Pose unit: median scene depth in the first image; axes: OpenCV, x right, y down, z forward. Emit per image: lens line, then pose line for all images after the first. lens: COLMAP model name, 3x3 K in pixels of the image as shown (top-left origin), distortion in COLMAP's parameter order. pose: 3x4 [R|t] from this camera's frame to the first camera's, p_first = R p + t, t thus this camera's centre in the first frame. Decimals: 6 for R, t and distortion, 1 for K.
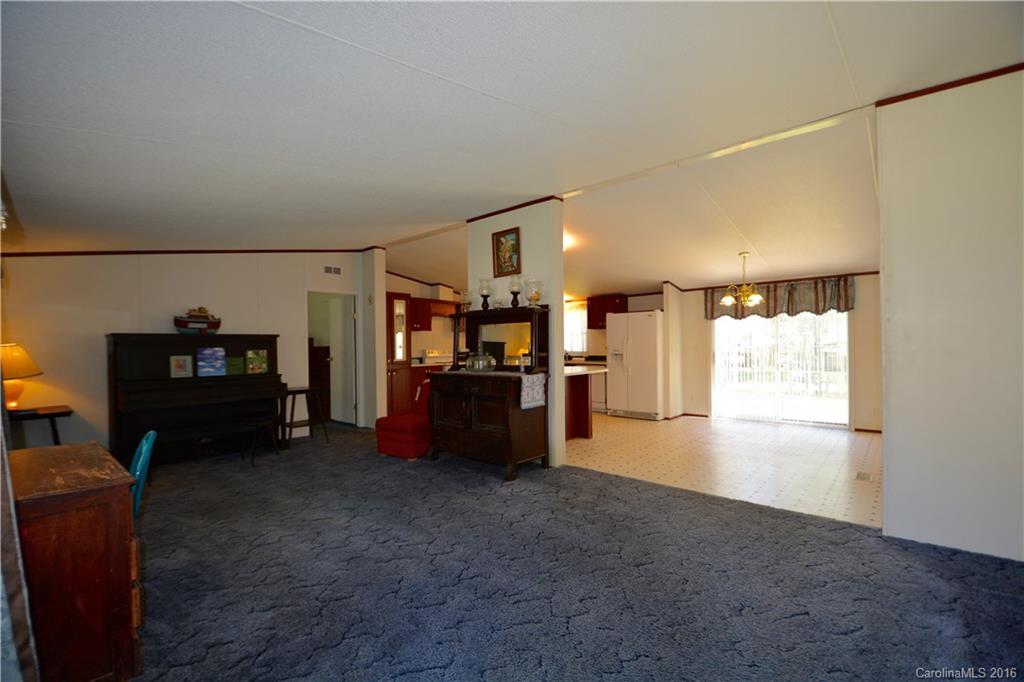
lens RADIAL K [[445.9, 0, 503.1], [0, 445.9, 344.3], [0, 0, 1]] dist [-0.001260, -0.000717]
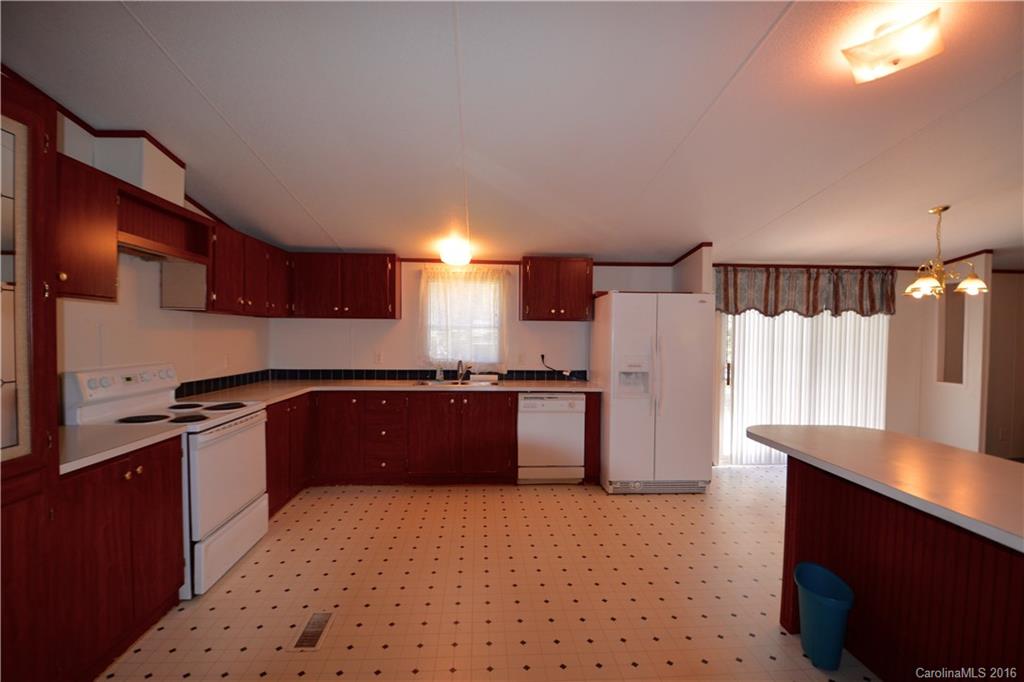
lens RADIAL K [[445.9, 0, 503.1], [0, 445.9, 344.3], [0, 0, 1]] dist [-0.001260, -0.000717]
pose [[0.709950, 0.001391, 0.704251, -0.236296], [-0.018883, 0.999676, 0.017061, -0.018802], [-0.703999, -0.025411, 0.709746, 0.832260]]
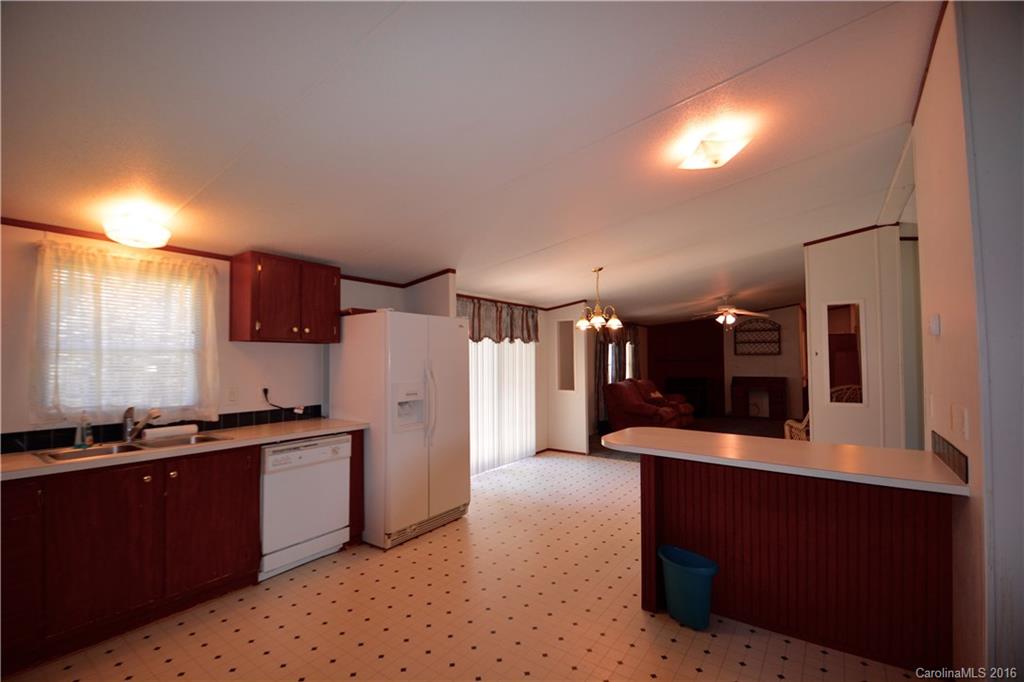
lens RADIAL K [[445.9, 0, 503.1], [0, 445.9, 344.3], [0, 0, 1]] dist [-0.001260, -0.000717]
pose [[-0.085062, 0.047035, 0.995265, -0.234882], [0.005522, 0.998892, -0.046735, -0.017284], [-0.996360, 0.001521, -0.085227, 1.051382]]
